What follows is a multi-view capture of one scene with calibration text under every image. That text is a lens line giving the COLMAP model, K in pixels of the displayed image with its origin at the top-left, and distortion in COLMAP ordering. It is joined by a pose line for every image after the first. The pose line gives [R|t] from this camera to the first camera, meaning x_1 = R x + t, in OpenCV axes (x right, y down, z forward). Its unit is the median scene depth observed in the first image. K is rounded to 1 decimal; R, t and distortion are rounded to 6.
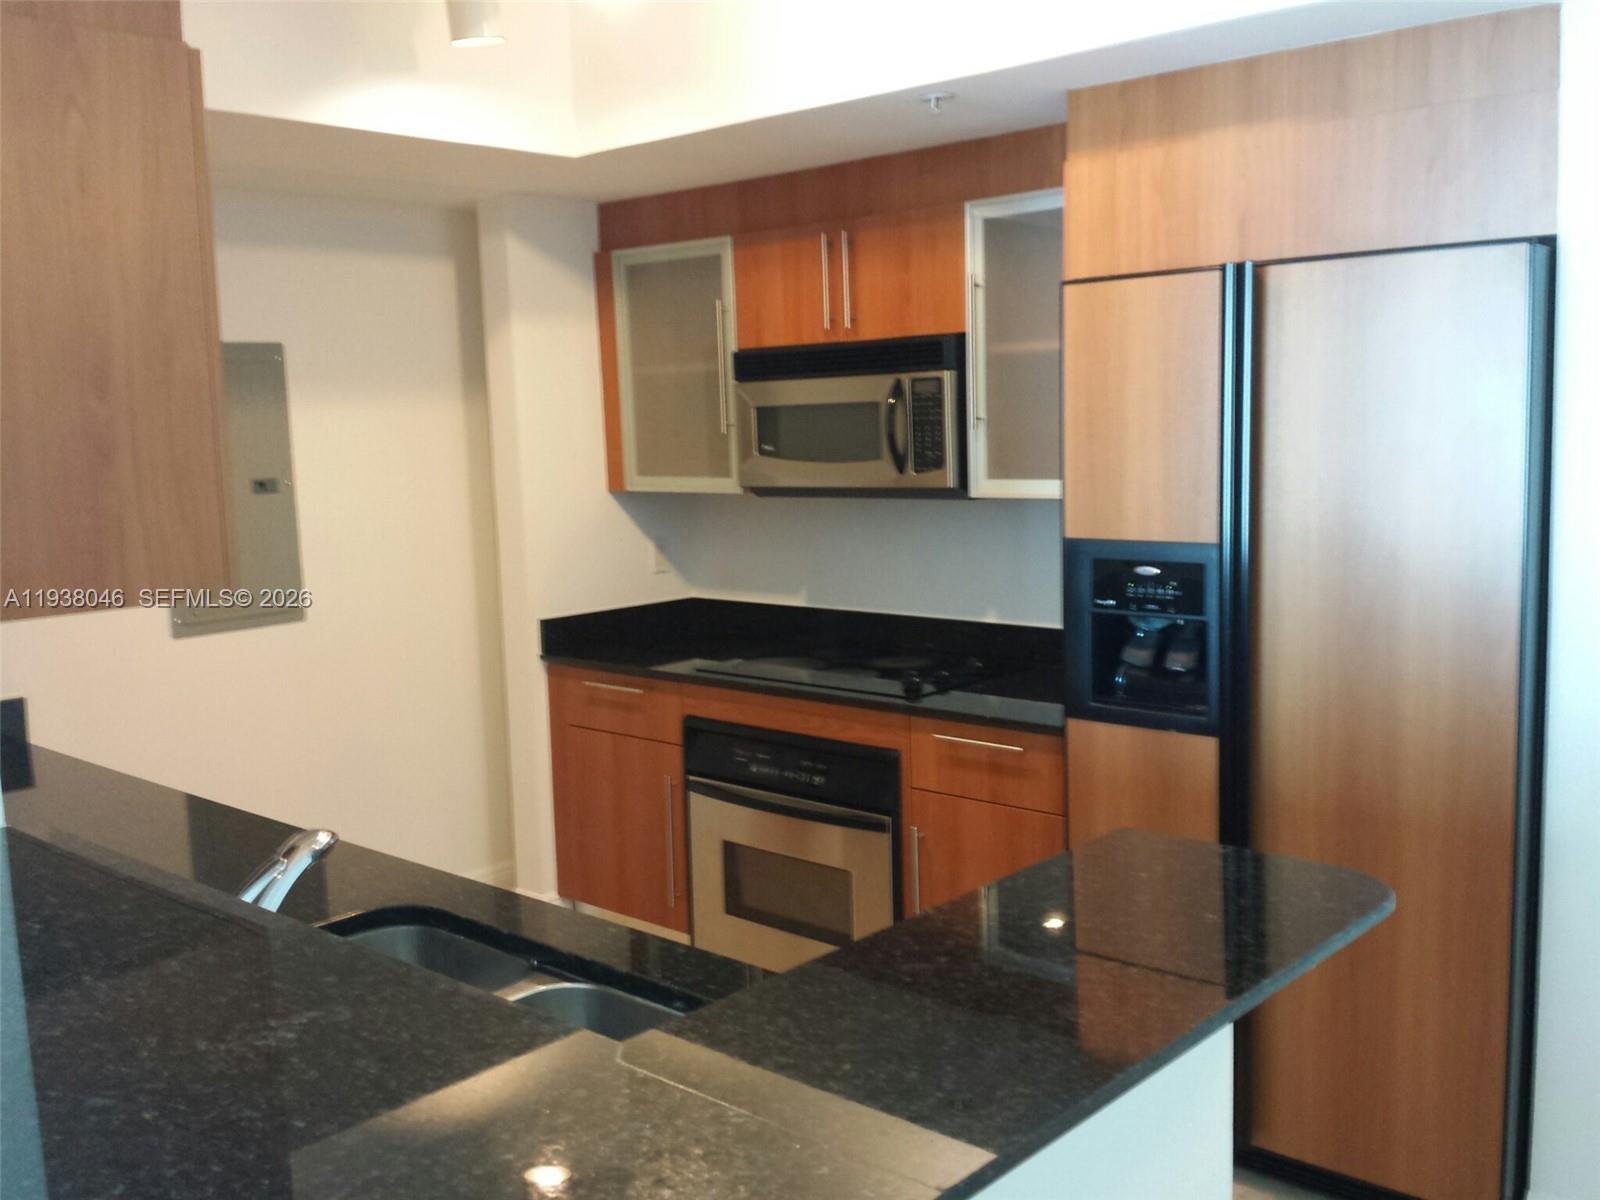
lens RADIAL K [[1515.4, 0, 789.2], [0, 1515.4, 602.2], [0, 0, 1]] dist [0.051186, -0.178410]
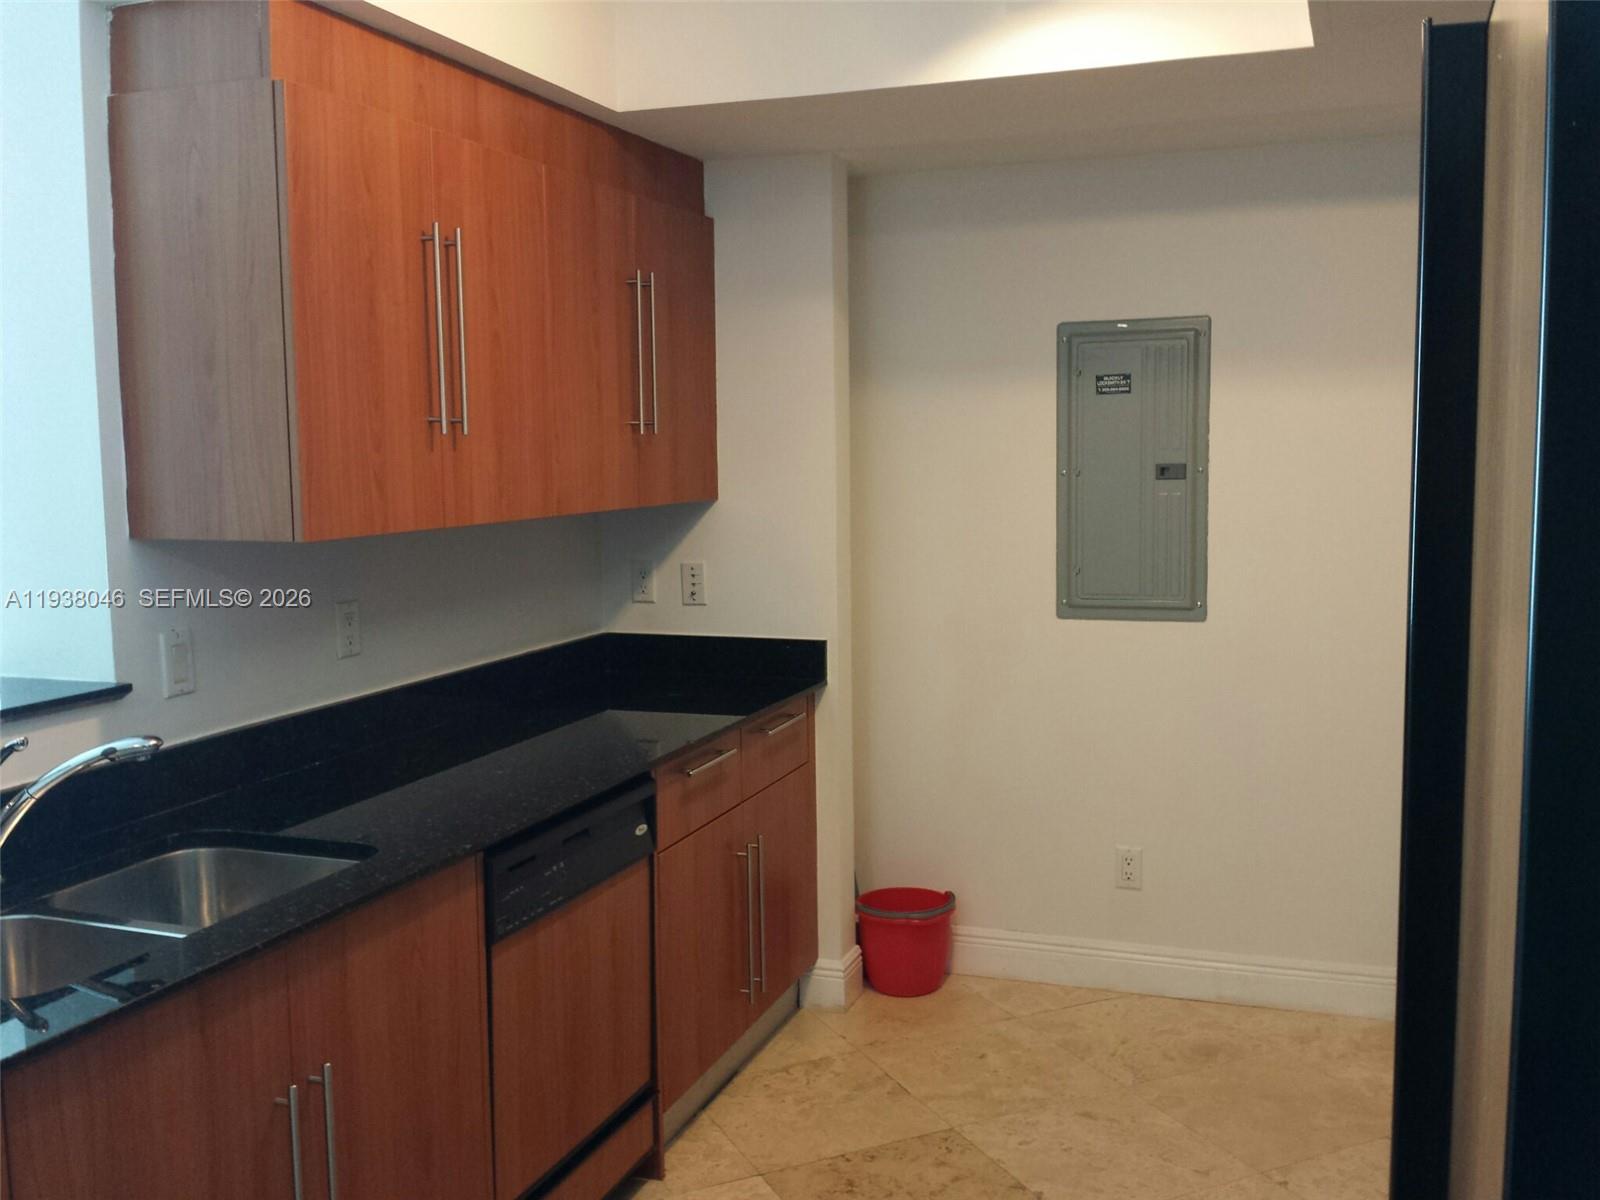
lens RADIAL K [[1515.4, 0, 789.2], [0, 1515.4, 602.2], [0, 0, 1]] dist [0.051186, -0.178410]
pose [[0.377496, 0.119519, -0.918266, 0.423571], [-0.112902, 0.990178, 0.082465, -0.048224], [0.919103, 0.072543, 0.387282, 0.440181]]
